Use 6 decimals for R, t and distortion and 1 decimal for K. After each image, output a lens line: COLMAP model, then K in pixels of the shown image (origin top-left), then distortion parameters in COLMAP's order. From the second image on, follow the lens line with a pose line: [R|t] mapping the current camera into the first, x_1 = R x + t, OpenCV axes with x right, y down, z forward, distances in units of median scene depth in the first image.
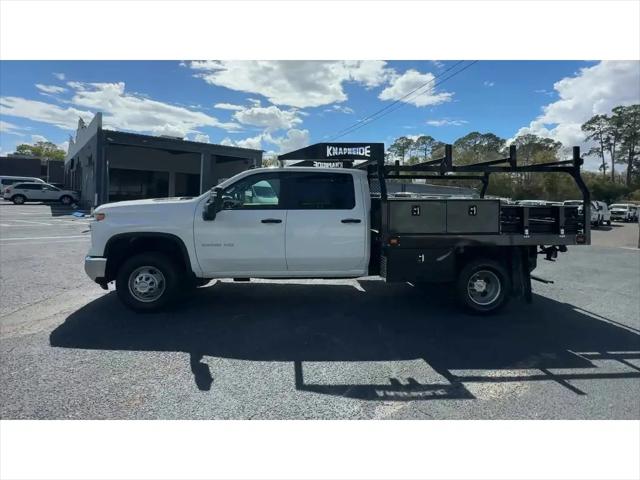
lens RADIAL K [[324.1, 0, 316.8], [0, 324.1, 206.6], [0, 0, 1]] dist [-0.011746, 0.006726]
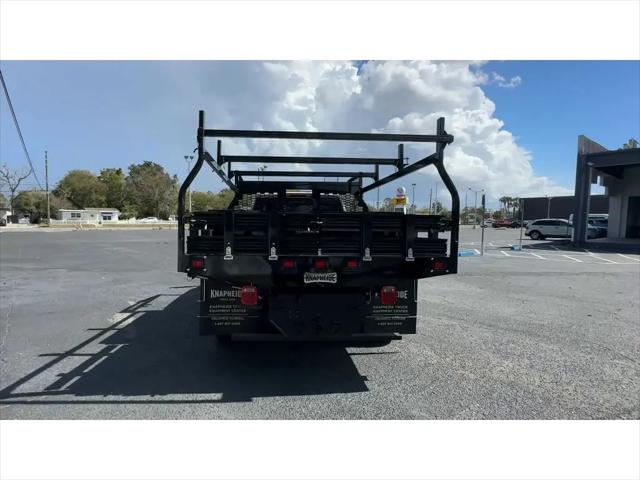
lens RADIAL K [[346.2, 0, 290.5], [0, 346.2, 253.1], [0, 0, 1]] dist [-0.001258, -0.001455]
pose [[-0.026557, 0.056568, -0.998045, 1.505411], [-0.041212, 0.997487, 0.057633, 0.031323], [0.998797, 0.042662, -0.024159, 1.221049]]
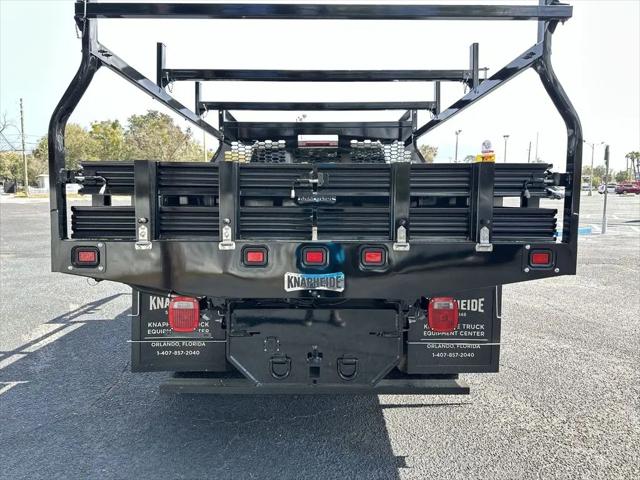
lens RADIAL K [[447.6, 0, 318.8], [0, 447.6, 240.5], [0, 0, 1]] dist [0.056956, -0.071162]
pose [[-0.076616, 0.081086, -0.993758, 1.295131], [-0.034816, 0.995862, 0.083942, 0.032277], [0.996453, 0.041030, -0.073476, 1.304240]]
